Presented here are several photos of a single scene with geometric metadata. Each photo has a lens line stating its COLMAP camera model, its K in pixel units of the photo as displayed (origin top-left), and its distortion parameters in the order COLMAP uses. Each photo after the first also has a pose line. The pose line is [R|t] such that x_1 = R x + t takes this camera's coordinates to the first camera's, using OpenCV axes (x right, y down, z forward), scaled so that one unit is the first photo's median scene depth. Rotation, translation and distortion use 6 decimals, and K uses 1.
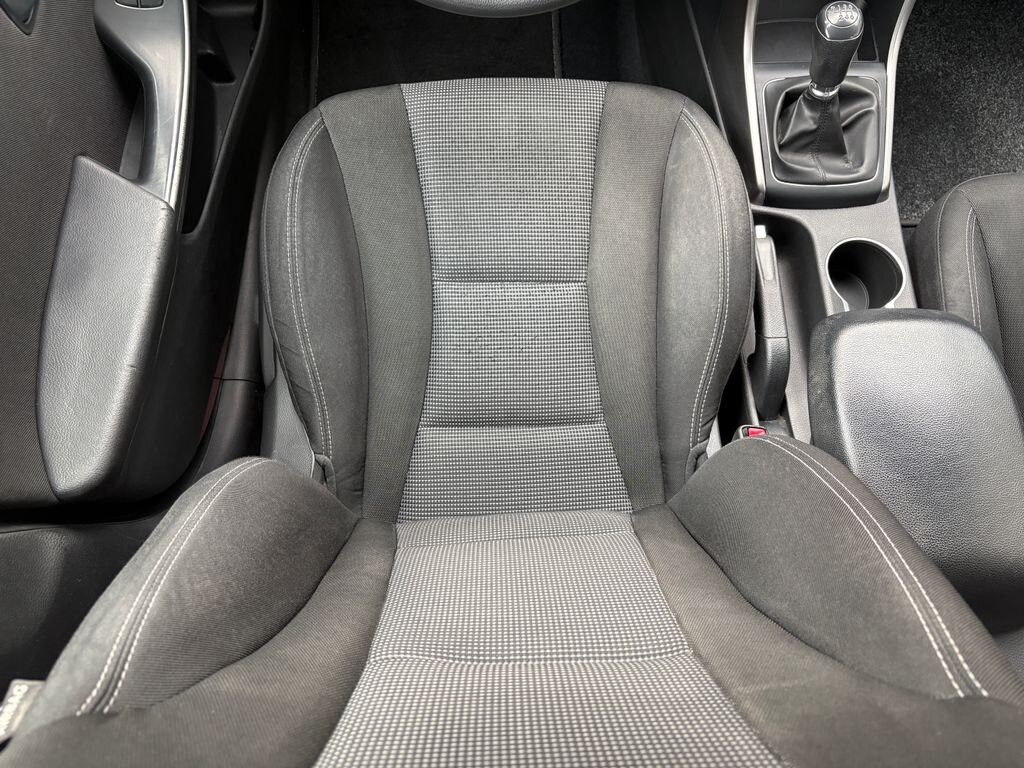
lens RADIAL K [[777.5, 0, 514.4], [0, 777.5, 392.7], [0, 0, 1]] dist [0.039416, -0.055318]
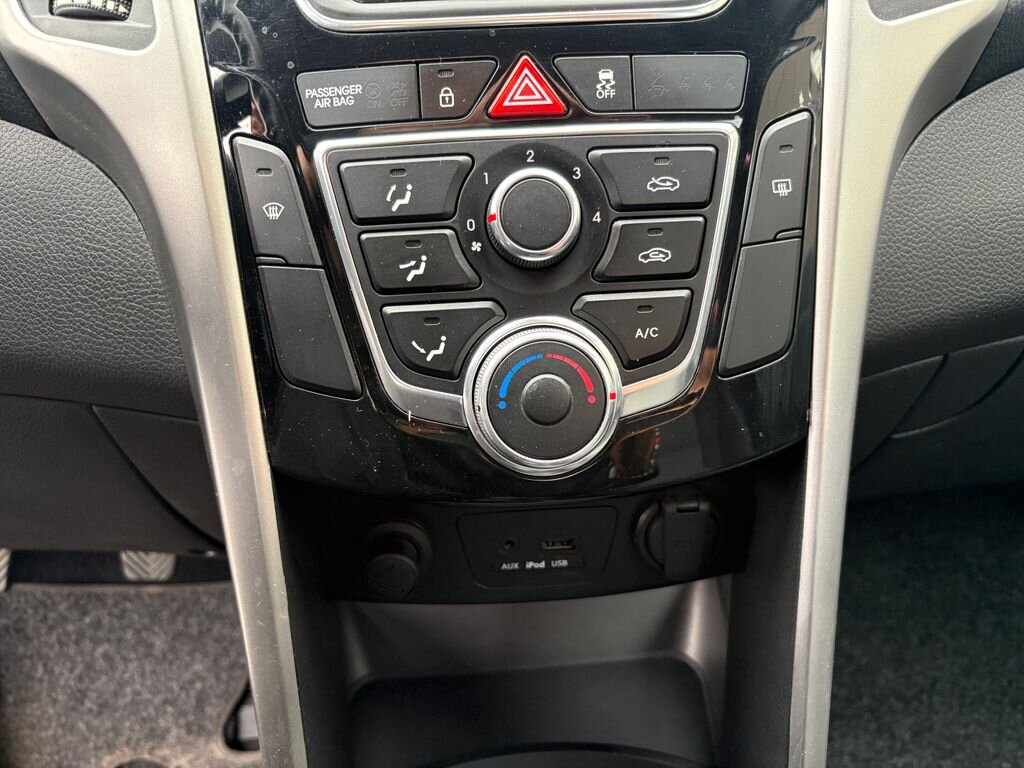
lens RADIAL K [[794.1, 0, 512.0], [0, 794.1, 384.0], [0, 0, 1]] dist [-0.008391, -0.004990]
pose [[0.998278, -0.058023, 0.008627, 0.394030], [0.045908, 0.681208, -0.730649, -0.389913], [0.036518, 0.729787, 0.682698, 0.652324]]
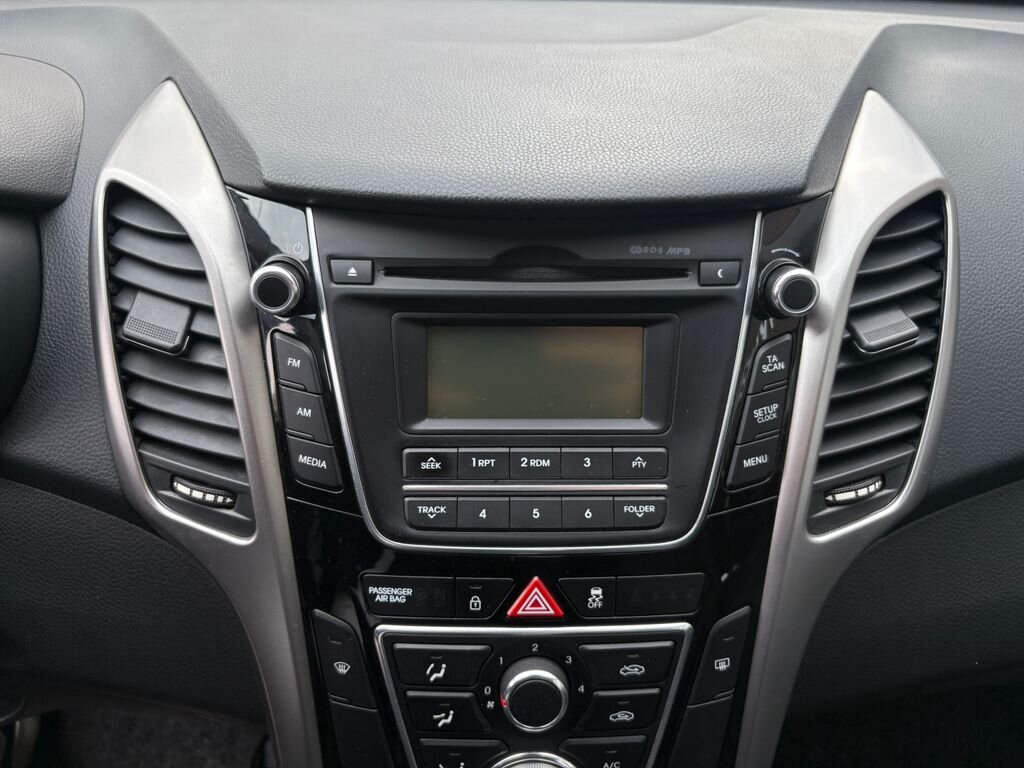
lens RADIAL K [[777.5, 0, 514.4], [0, 777.5, 392.7], [0, 0, 1]] dist [0.039416, -0.055318]
pose [[0.999927, 0.007124, 0.009741, 0.393373], [0.000477, 0.783200, -0.621769, -0.512017], [-0.012059, 0.621729, 0.783140, 0.423710]]
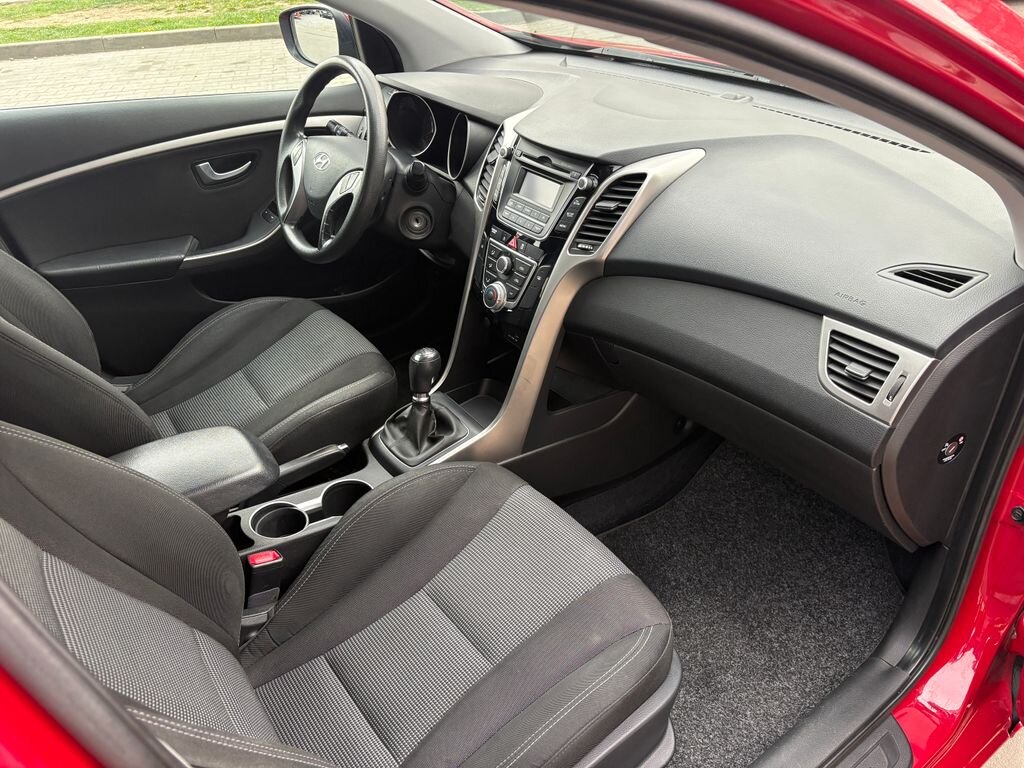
lens RADIAL K [[777.5, 0, 514.4], [0, 777.5, 392.7], [0, 0, 1]] dist [0.039416, -0.055318]
pose [[0.571691, 0.437114, -0.694335, 1.534172], [-0.775405, 0.564450, -0.283095, -0.096868], [0.268172, 0.700234, 0.661632, 0.006150]]
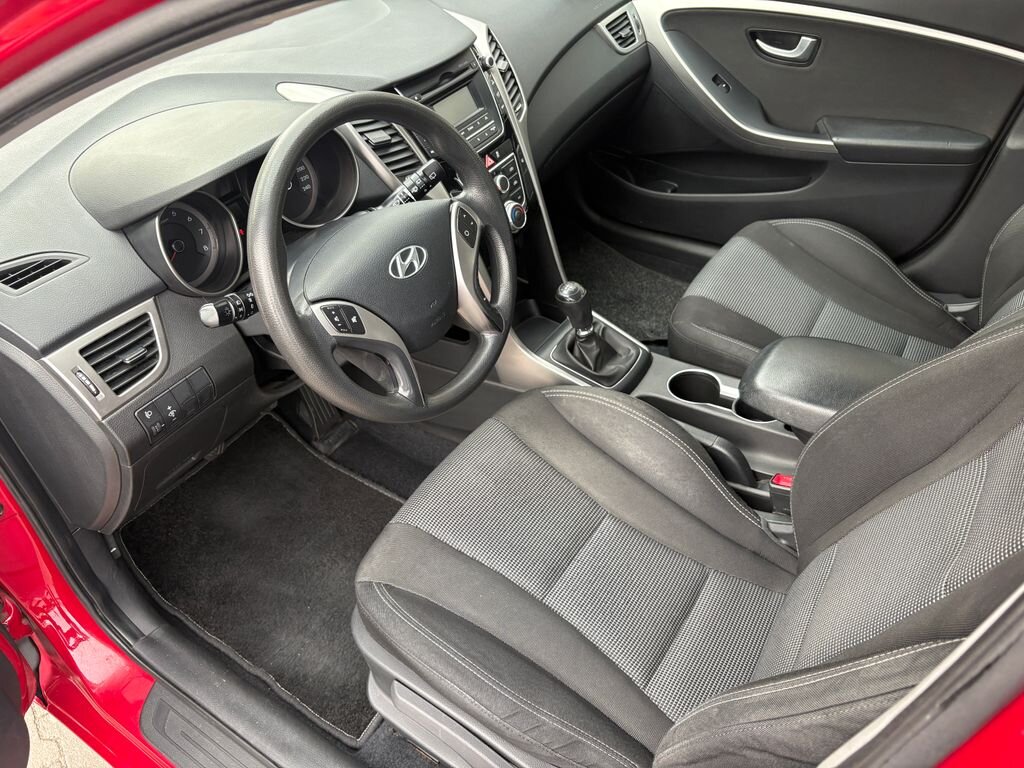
lens RADIAL K [[777.5, 0, 514.4], [0, 777.5, 392.7], [0, 0, 1]] dist [0.039416, -0.055318]
pose [[0.572484, -0.578975, 0.580561, -0.609399], [0.801454, 0.544565, -0.247227, -0.058204], [-0.173015, 0.606826, 0.775776, -0.067660]]
